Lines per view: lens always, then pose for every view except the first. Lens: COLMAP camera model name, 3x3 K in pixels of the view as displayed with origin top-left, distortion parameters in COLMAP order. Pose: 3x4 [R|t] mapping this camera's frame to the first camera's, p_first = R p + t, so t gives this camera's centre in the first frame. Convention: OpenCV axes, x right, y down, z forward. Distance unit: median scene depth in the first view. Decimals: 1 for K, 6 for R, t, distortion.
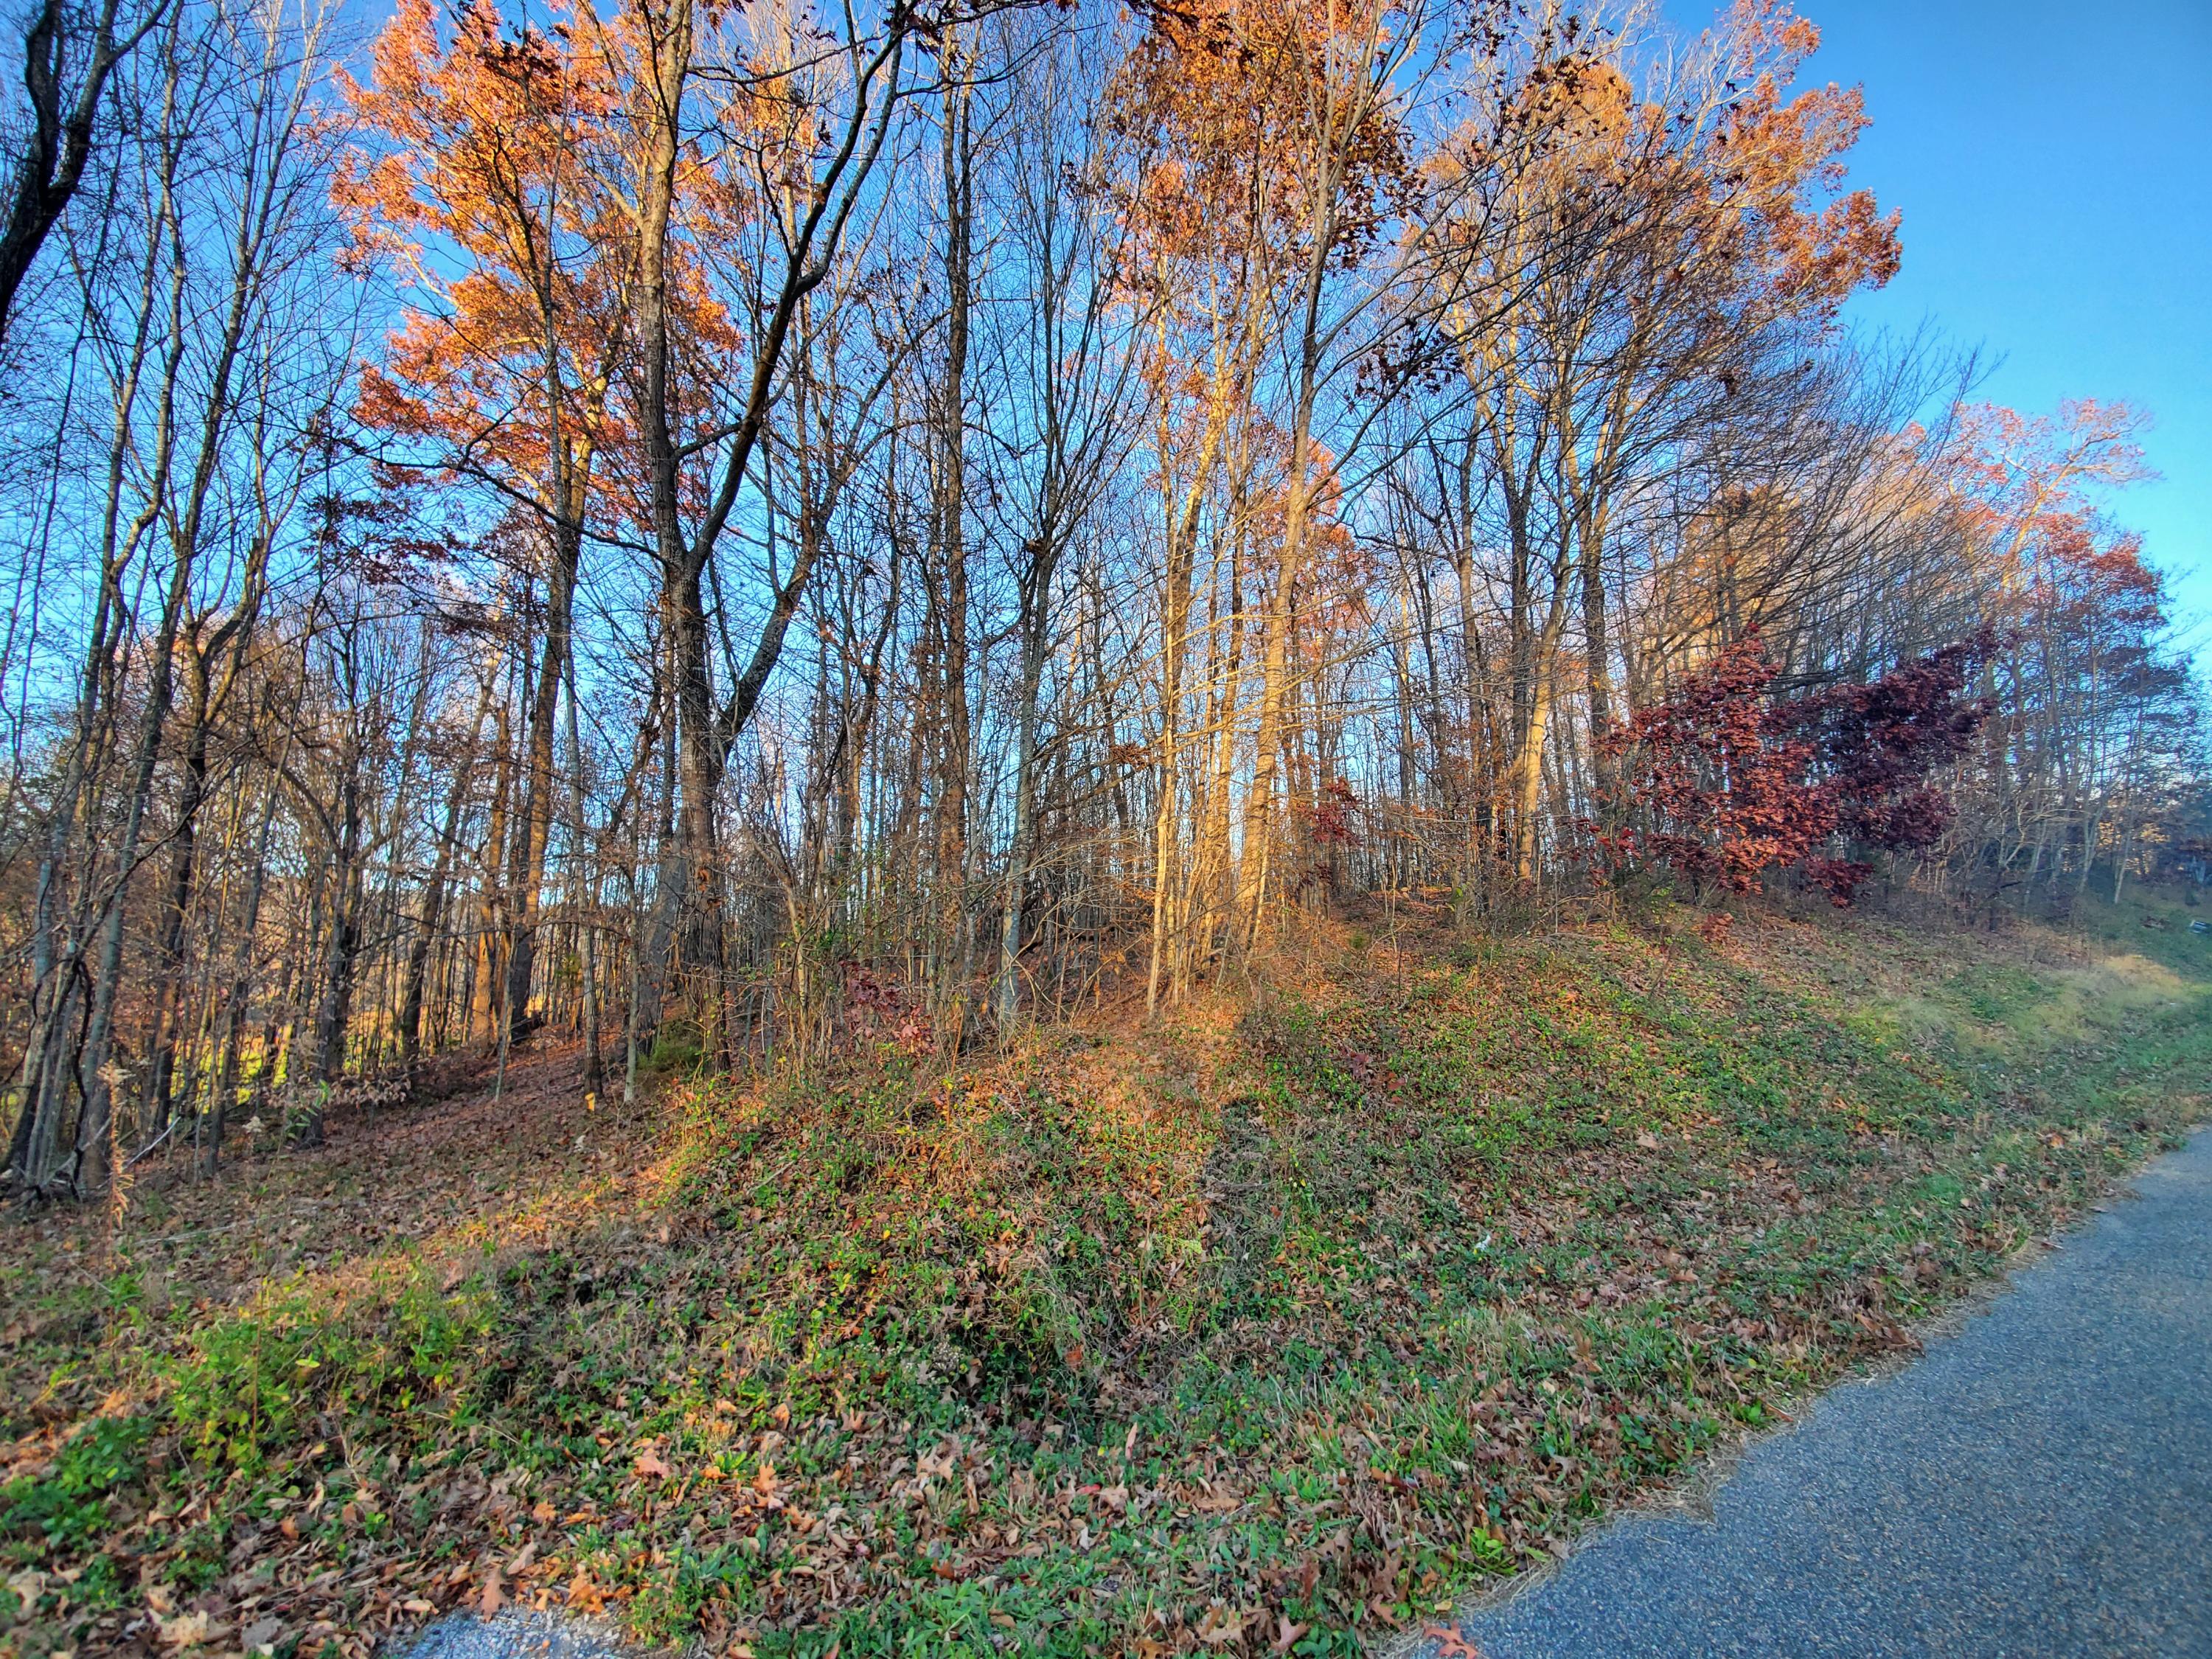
lens RADIAL K [[878.6, 0, 1108.3], [0, 878.6, 838.2], [0, 0, 1]] dist [0.022344, -0.018533]
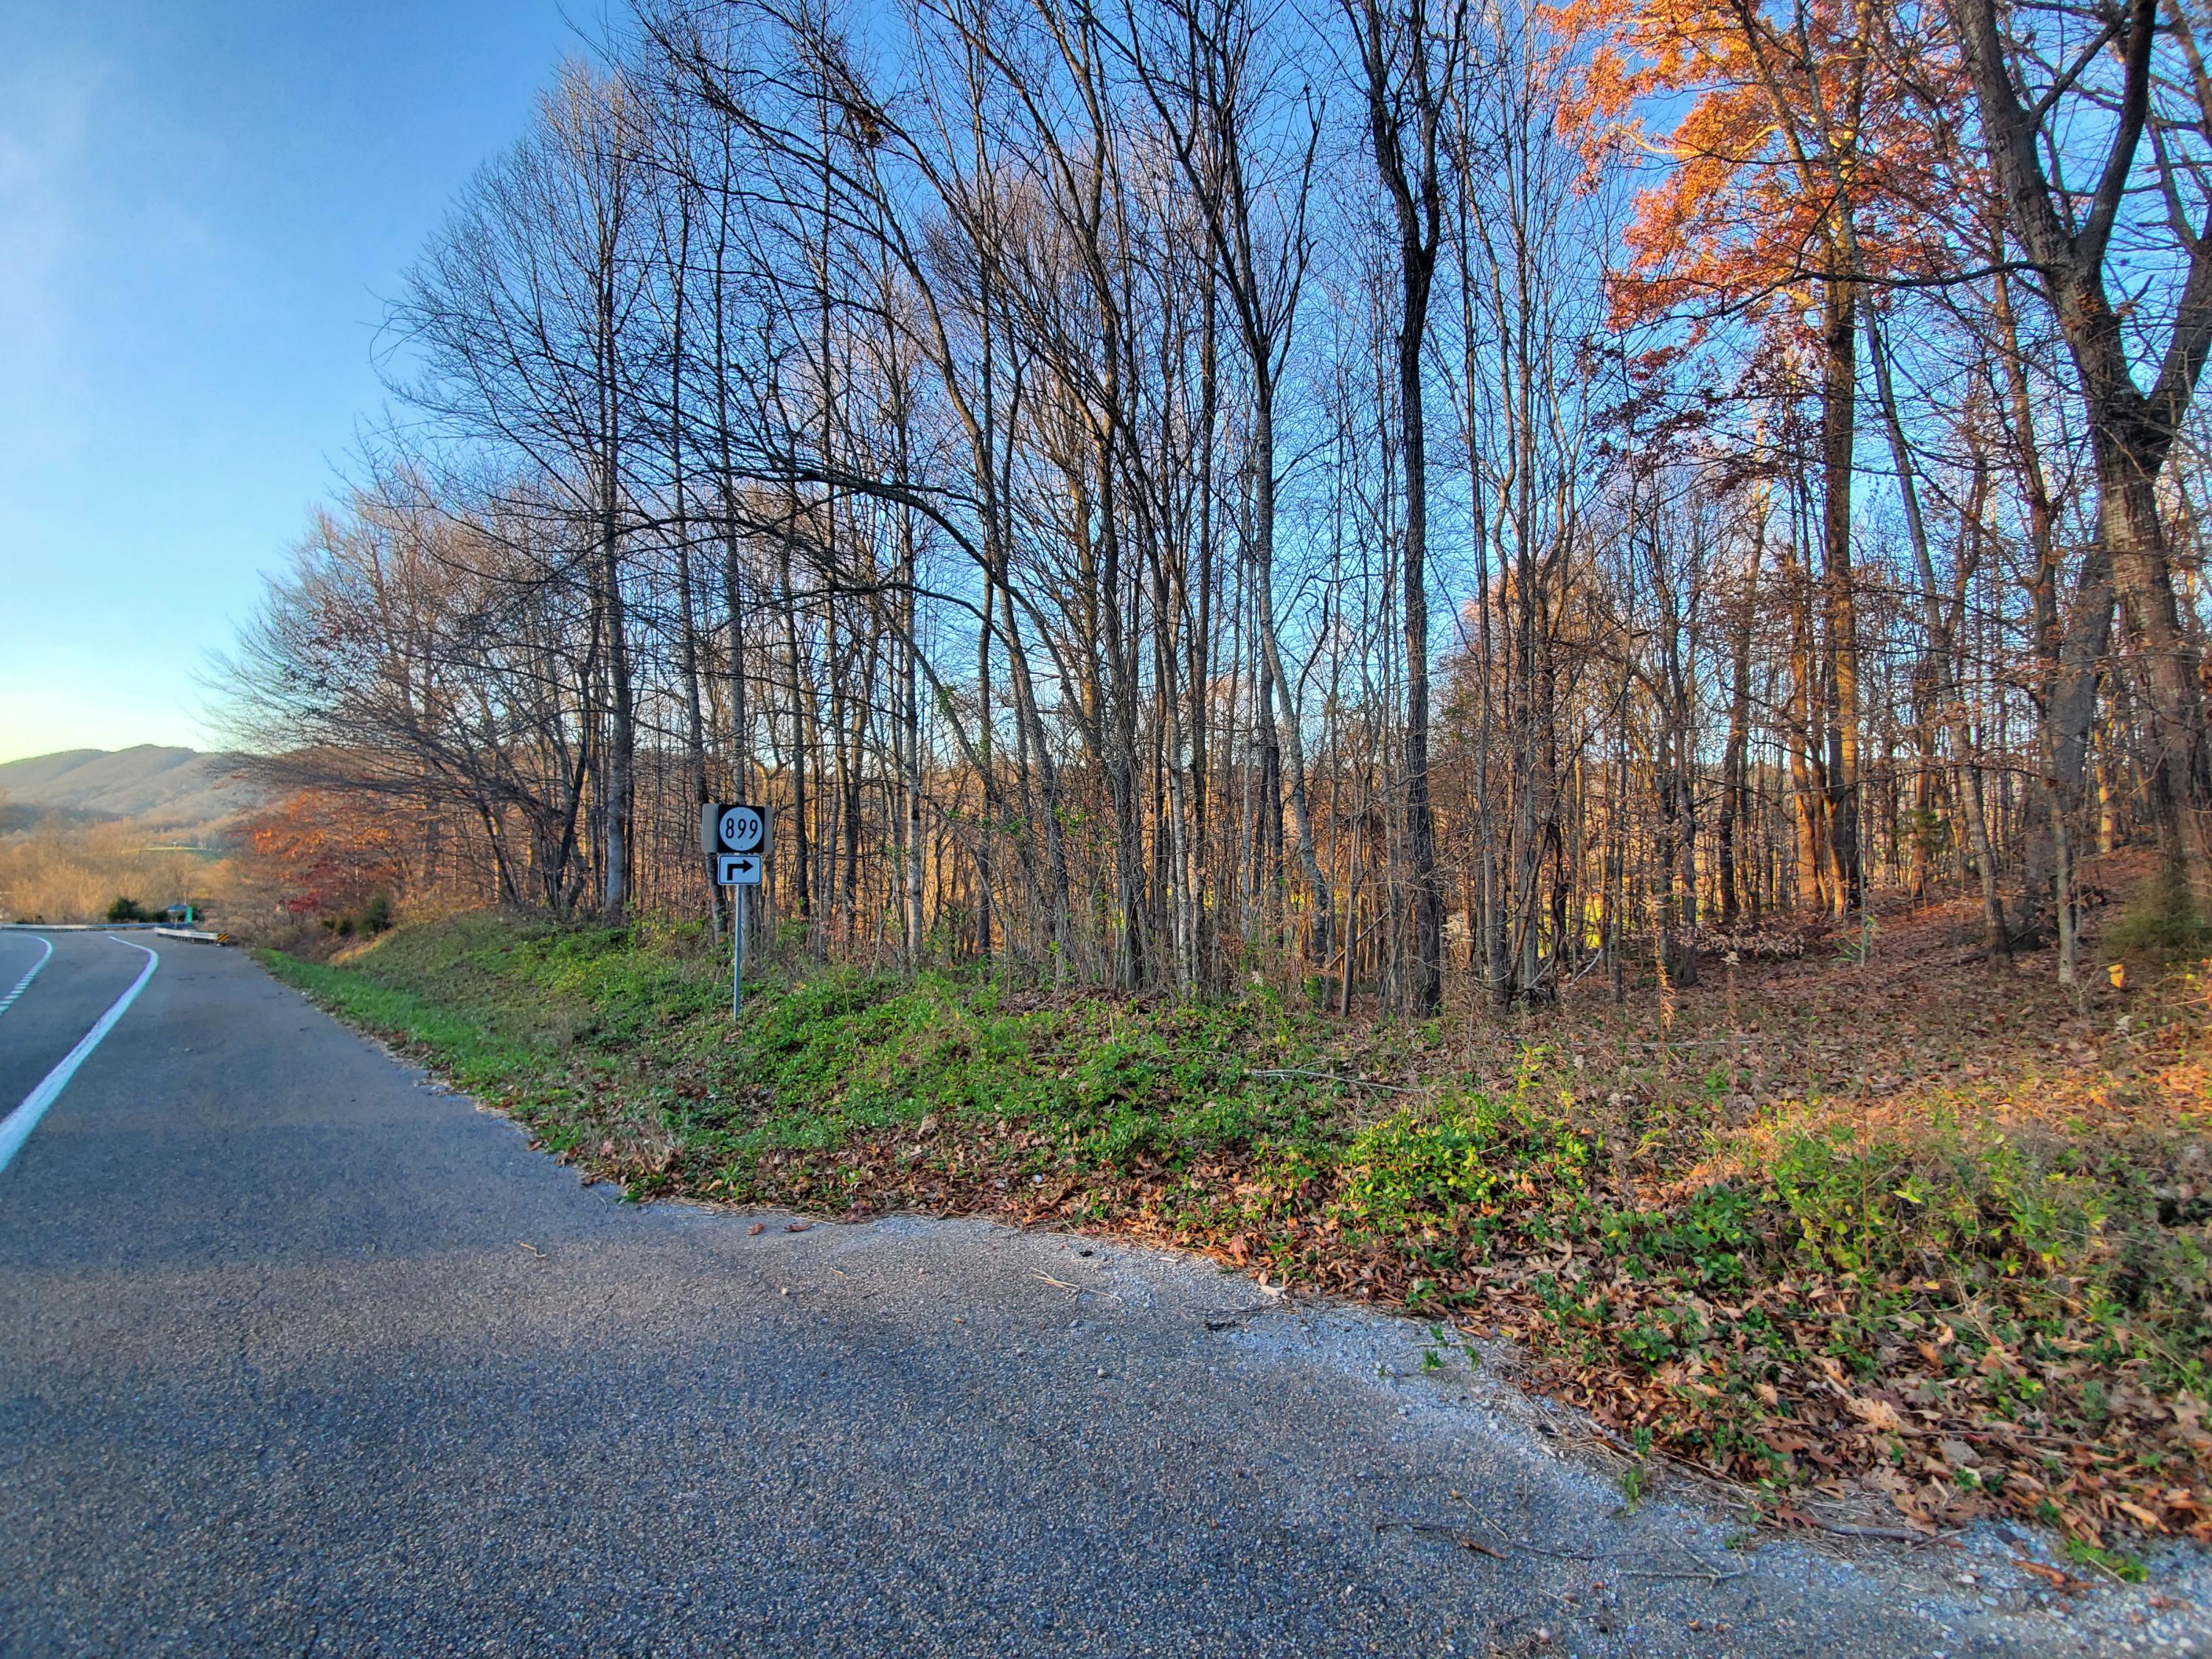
lens RADIAL K [[878.6, 0, 1108.3], [0, 878.6, 838.2], [0, 0, 1]] dist [0.022344, -0.018533]
pose [[0.320794, -0.019648, -0.946945, -0.129647], [0.160136, 0.986517, 0.033779, 0.009504], [0.933514, -0.162476, 0.319615, -0.052923]]
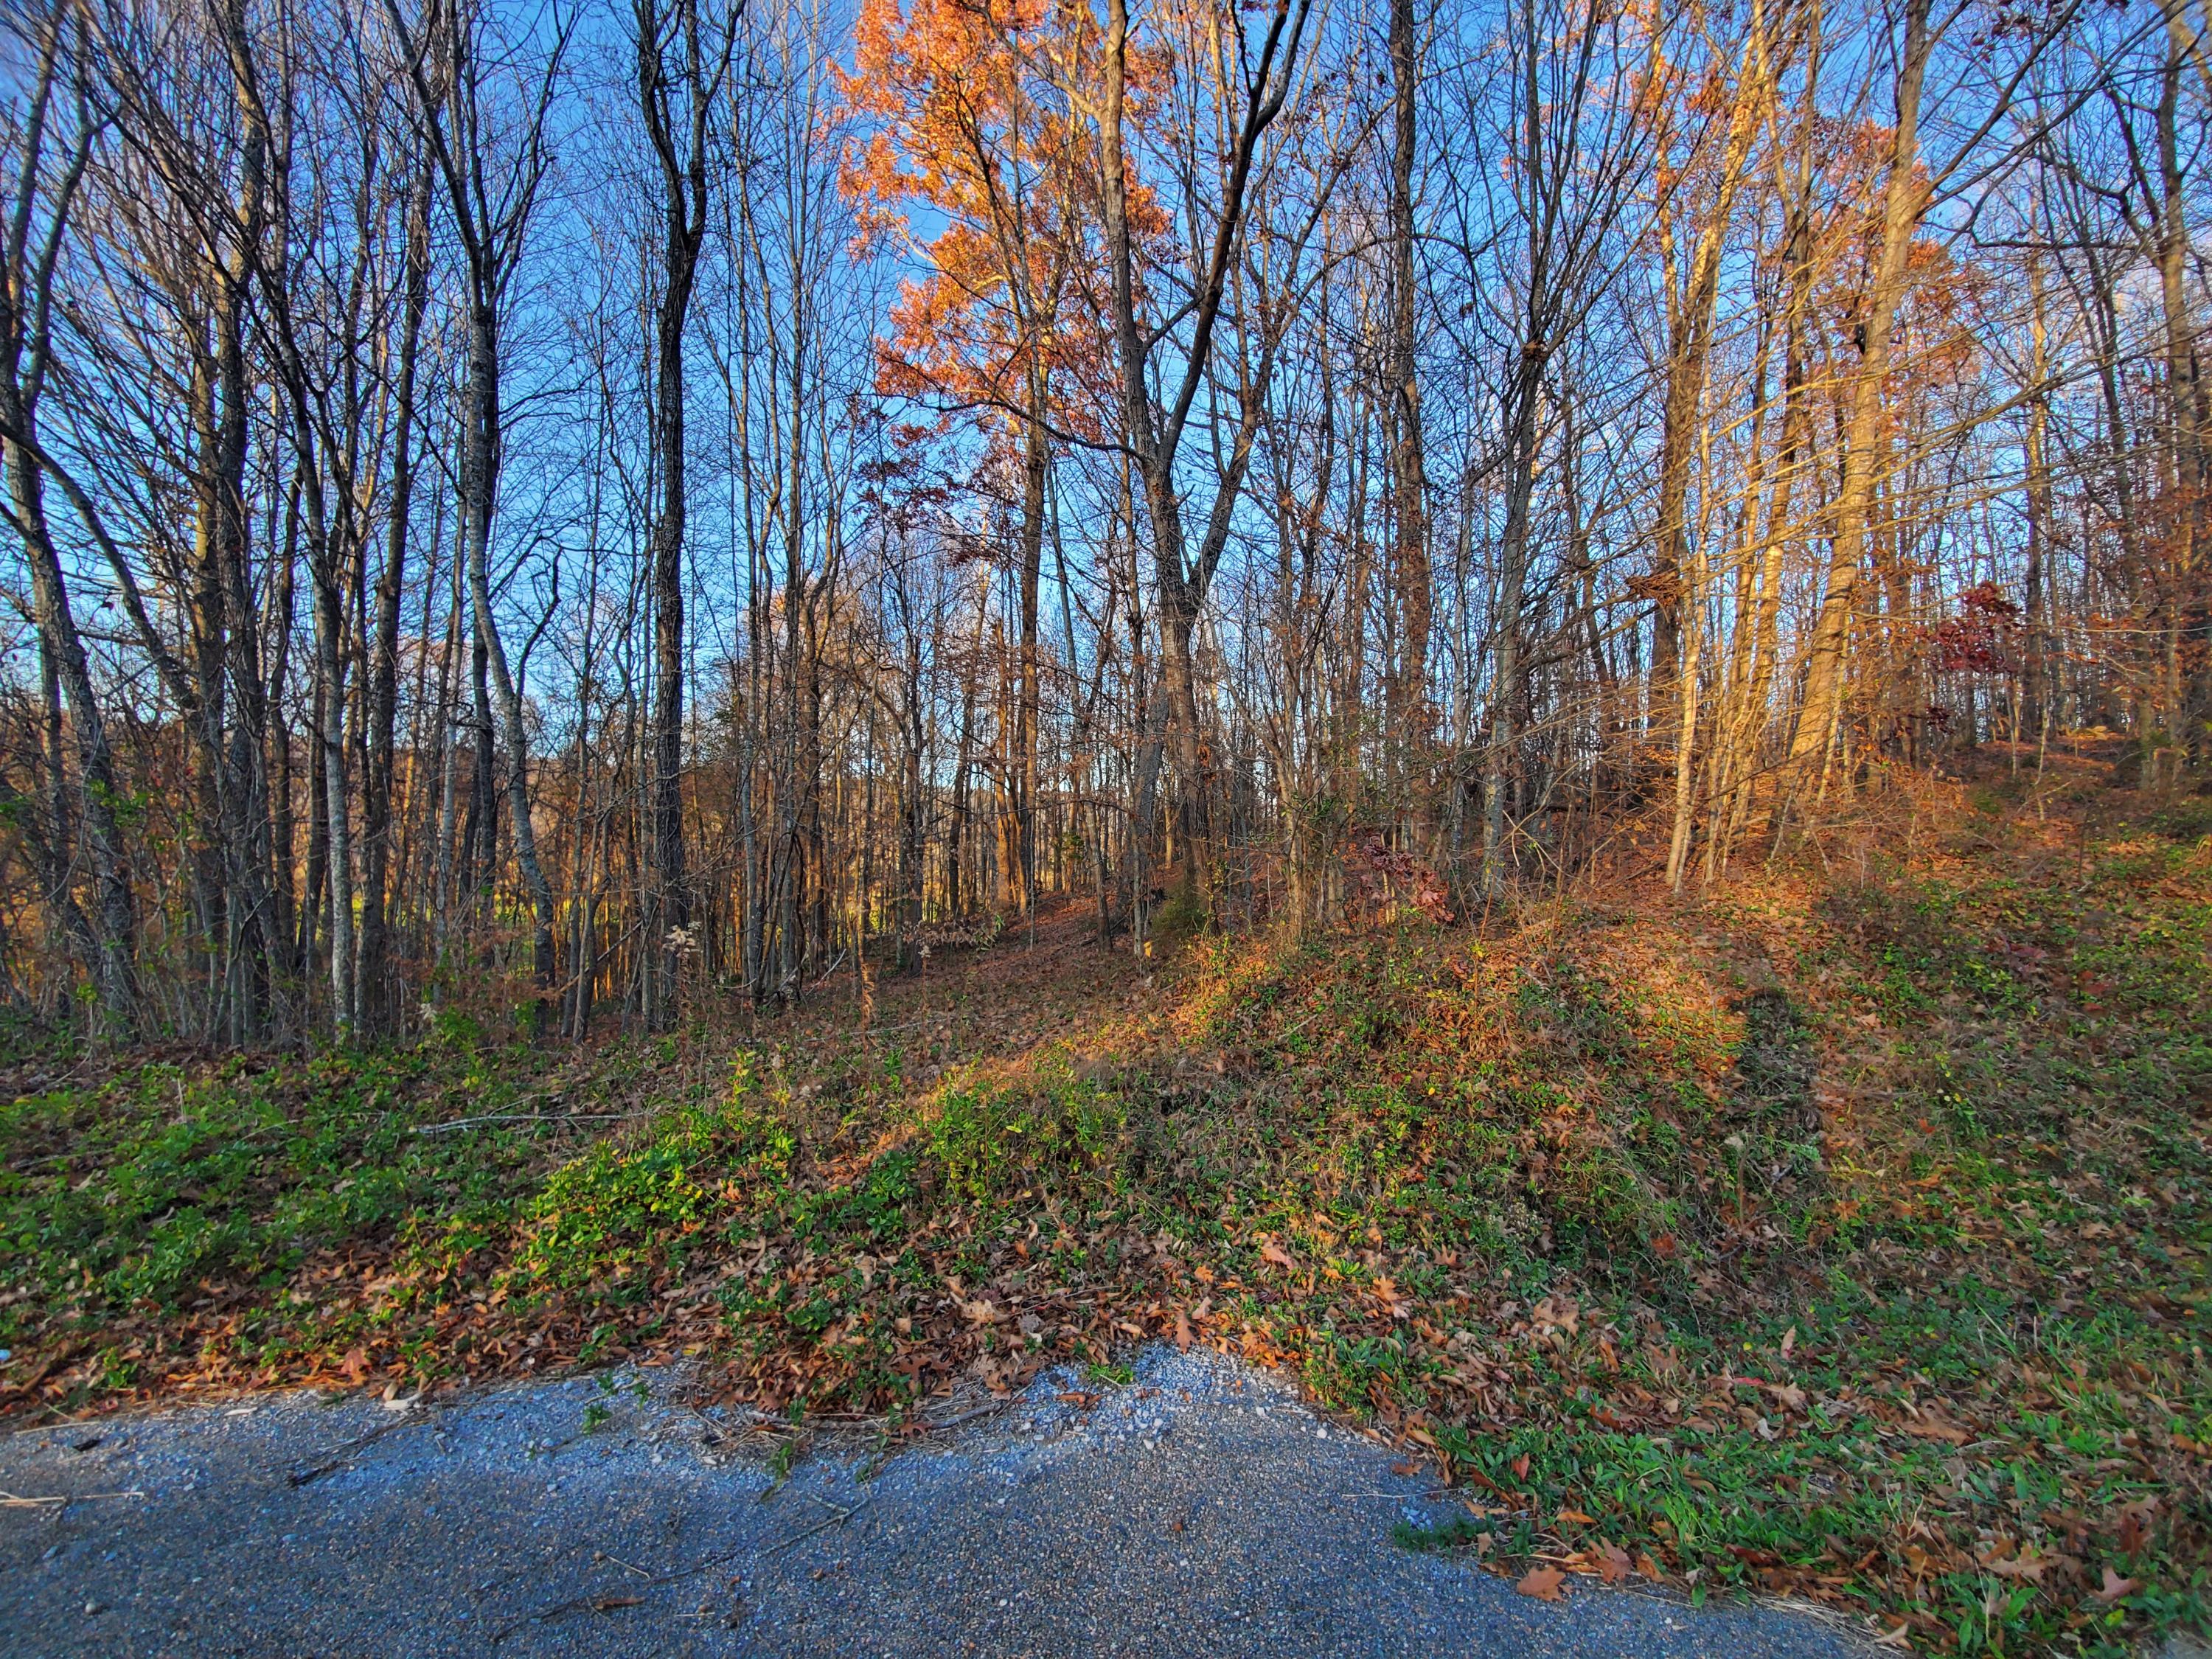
lens RADIAL K [[878.6, 0, 1108.3], [0, 878.6, 838.2], [0, 0, 1]] dist [0.022344, -0.018533]
pose [[0.892600, -0.004828, -0.450825, -0.106681], [0.065264, 0.990794, 0.118608, 0.015562], [0.446102, -0.135292, 0.884697, -0.014819]]
